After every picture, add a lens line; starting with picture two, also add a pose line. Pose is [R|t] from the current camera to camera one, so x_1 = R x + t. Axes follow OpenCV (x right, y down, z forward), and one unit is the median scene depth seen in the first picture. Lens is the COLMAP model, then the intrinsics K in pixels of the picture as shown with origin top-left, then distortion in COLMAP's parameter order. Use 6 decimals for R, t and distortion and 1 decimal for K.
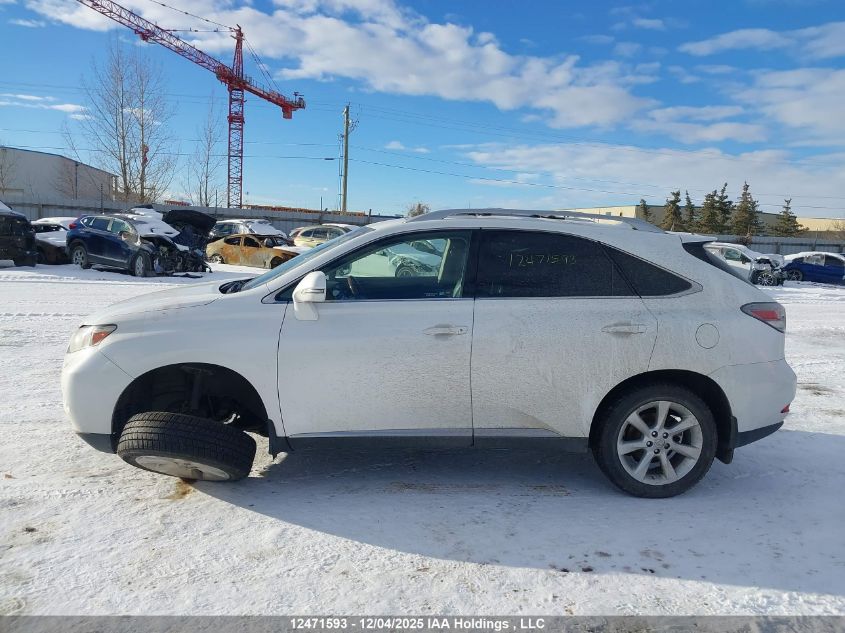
lens RADIAL K [[663.0, 0, 418.4], [0, 663.0, 358.5], [0, 0, 1]] dist [0.004105, -0.008500]
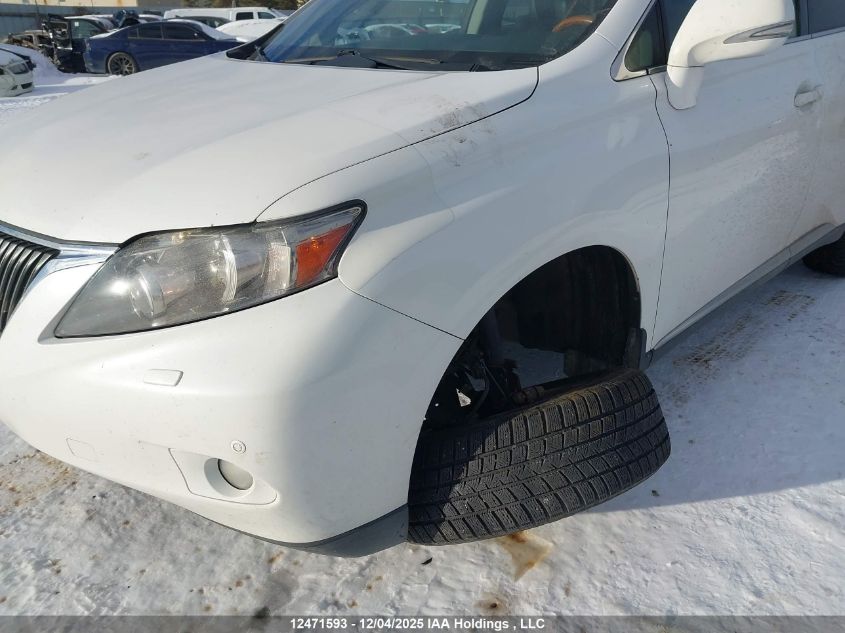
lens RADIAL K [[663.0, 0, 418.4], [0, 663.0, 358.5], [0, 0, 1]] dist [0.004105, -0.008500]
pose [[0.771336, -0.346499, 0.533834, -0.642659], [0.187145, 0.925201, 0.330121, -0.083683], [-0.608291, -0.154730, 0.778487, 0.735316]]
